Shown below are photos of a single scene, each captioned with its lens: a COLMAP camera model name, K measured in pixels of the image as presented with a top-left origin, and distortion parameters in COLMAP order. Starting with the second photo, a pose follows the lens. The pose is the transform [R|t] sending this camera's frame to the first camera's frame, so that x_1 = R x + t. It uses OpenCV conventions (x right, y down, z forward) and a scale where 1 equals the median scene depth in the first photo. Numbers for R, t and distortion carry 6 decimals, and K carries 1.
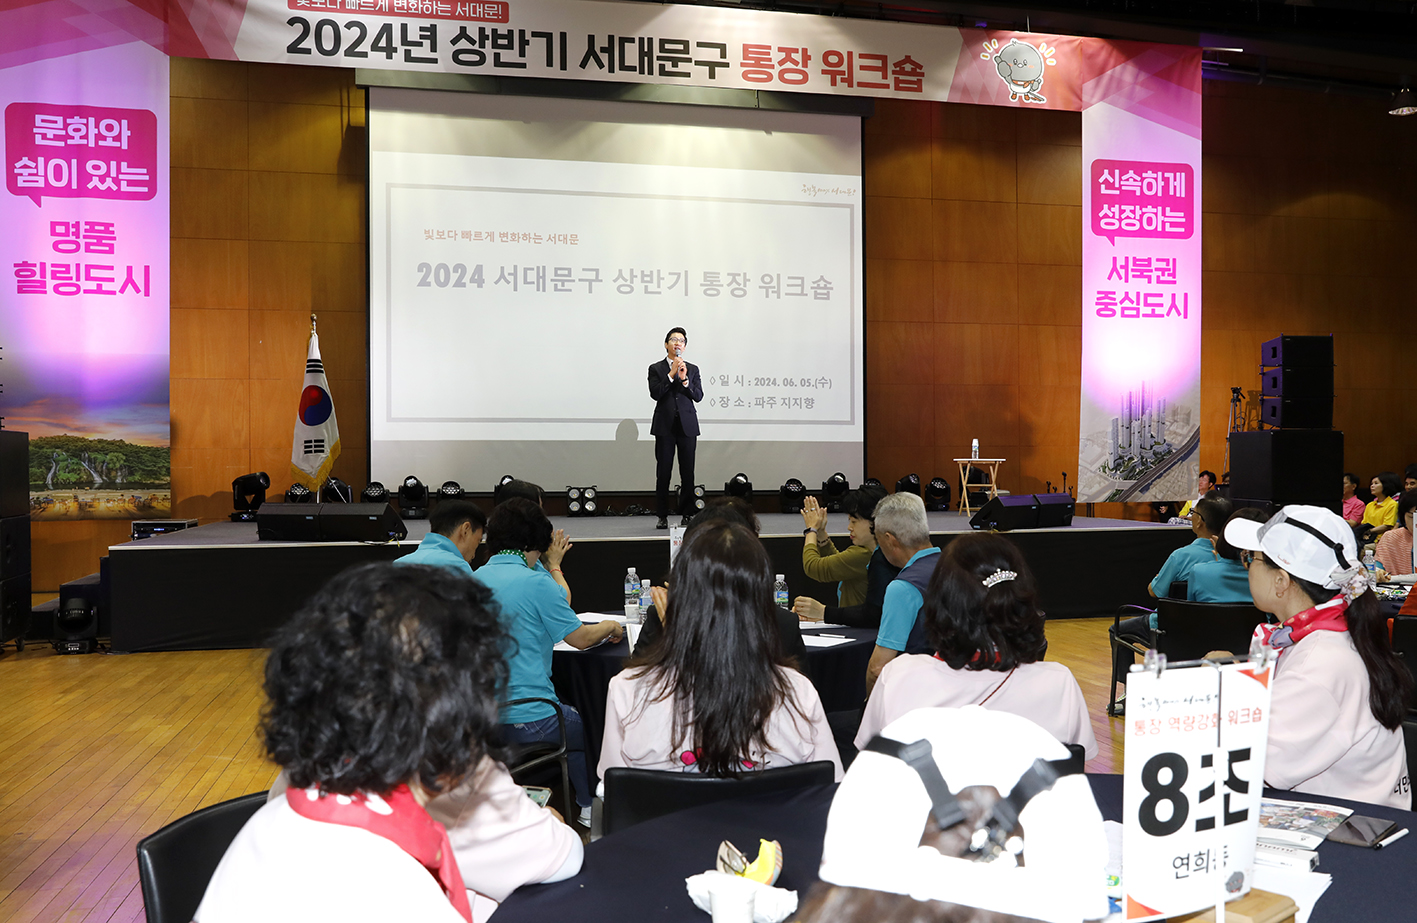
lens RADIAL K [[1244.1, 0, 751.3], [0, 1244.1, 484.0], [0, 0, 1]] dist [-0.074835, 0.114929]
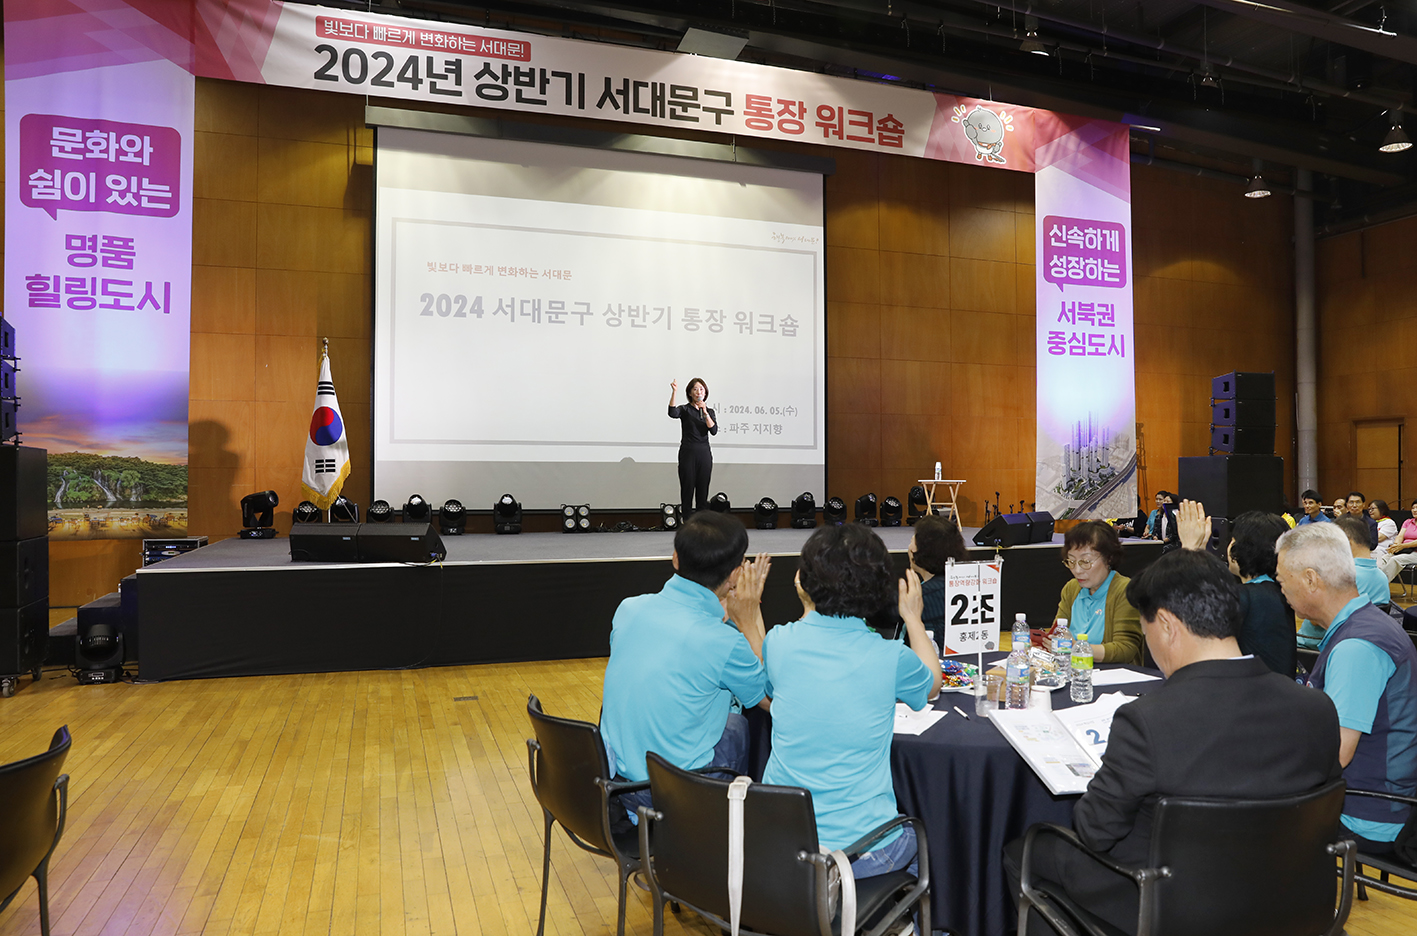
lens RADIAL K [[1003.5, 0, 749.5], [0, 1003.5, 477.8], [0, 0, 1]] dist [-0.105134, 0.082595]
pose [[0.992809, 0.003489, 0.119660, -0.098292], [-0.000800, 0.999746, -0.022514, -0.002122], [-0.119709, 0.022256, 0.992560, 0.138462]]
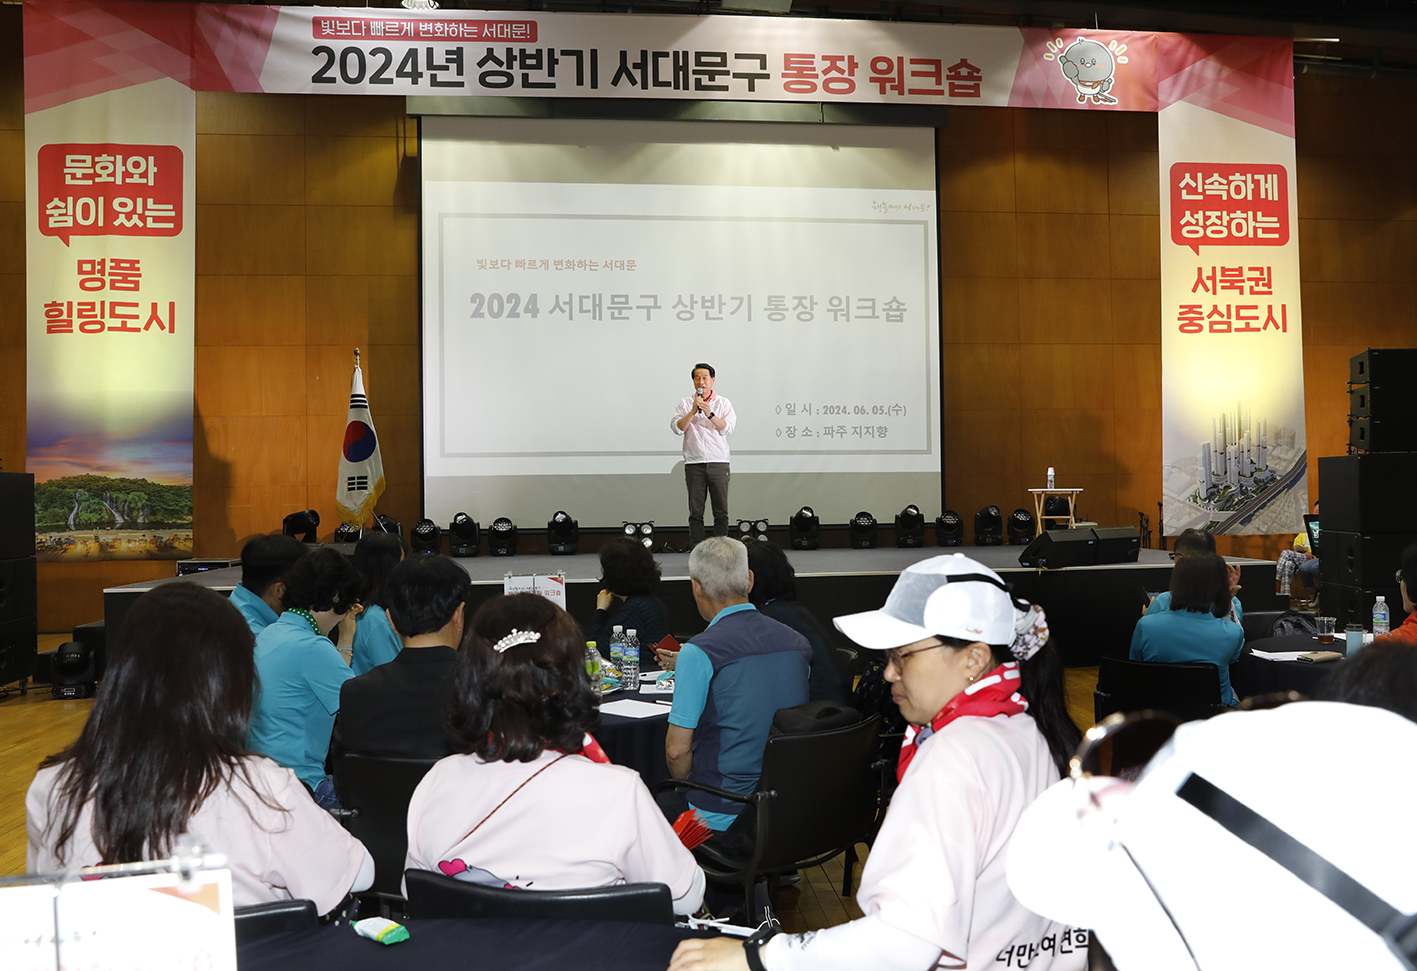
lens RADIAL K [[1258.2, 0, 791.0], [0, 1258.2, 478.7], [0, 0, 1]] dist [-0.077461, 0.095616]
pose [[0.995120, -0.011328, -0.098023, 0.082053], [0.008431, 0.999517, -0.029916, -0.001700], [0.098314, 0.028943, 0.994734, 0.052526]]
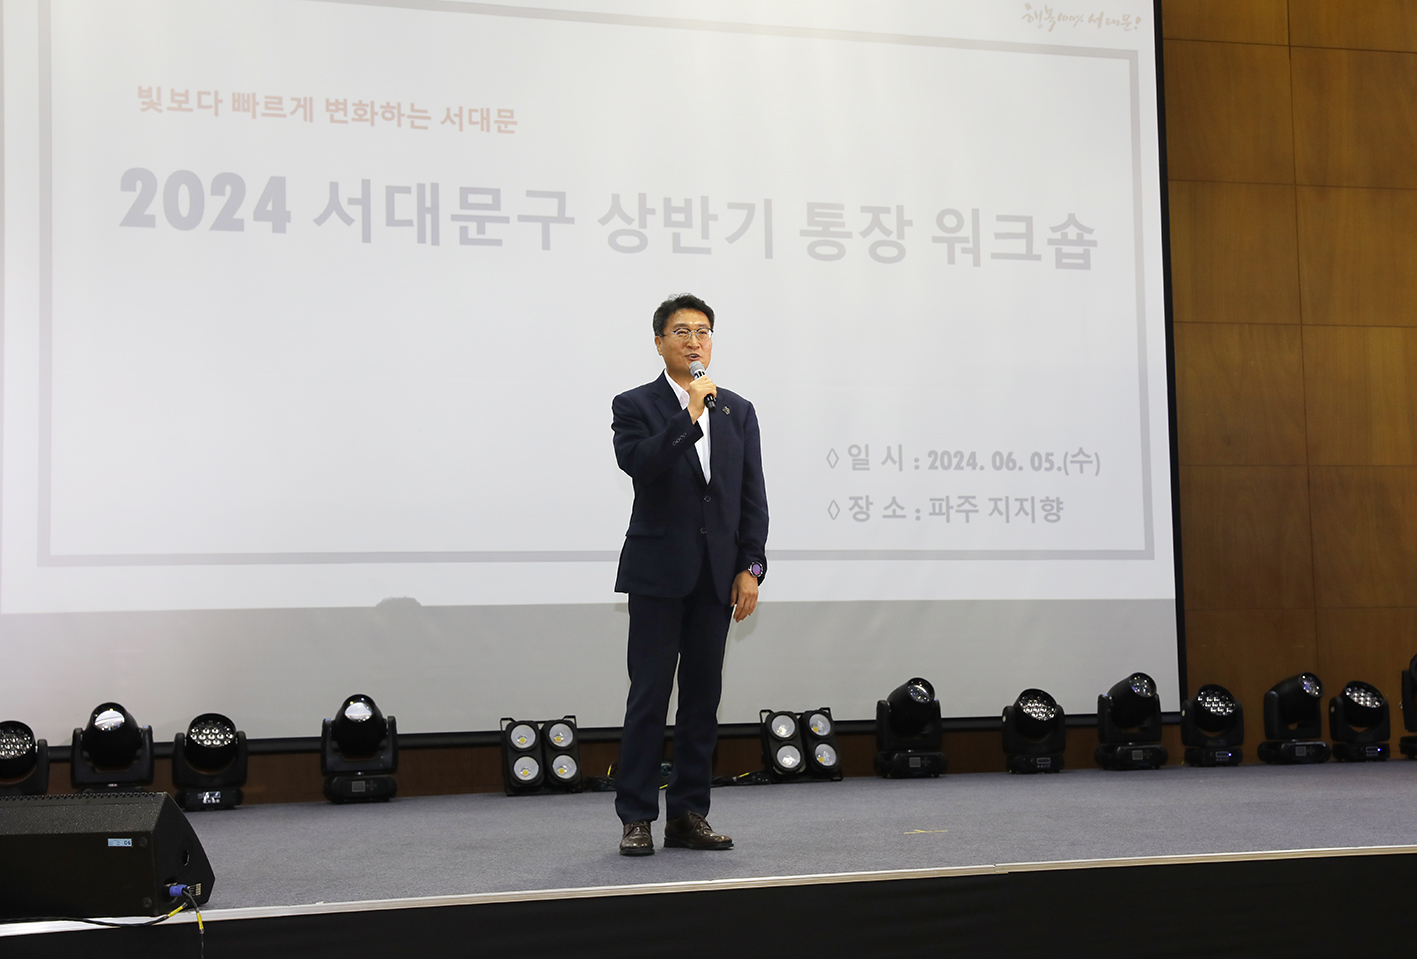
lens RADIAL K [[2258.1, 0, 767.0], [0, 2258.1, 447.5], [0, 0, 1]] dist [0.122988, 0.081633]
pose [[0.996350, -0.009533, 0.084824, -0.134342], [0.018683, 0.994003, -0.107741, -0.005222], [-0.083288, 0.108933, 0.990554, 0.276585]]
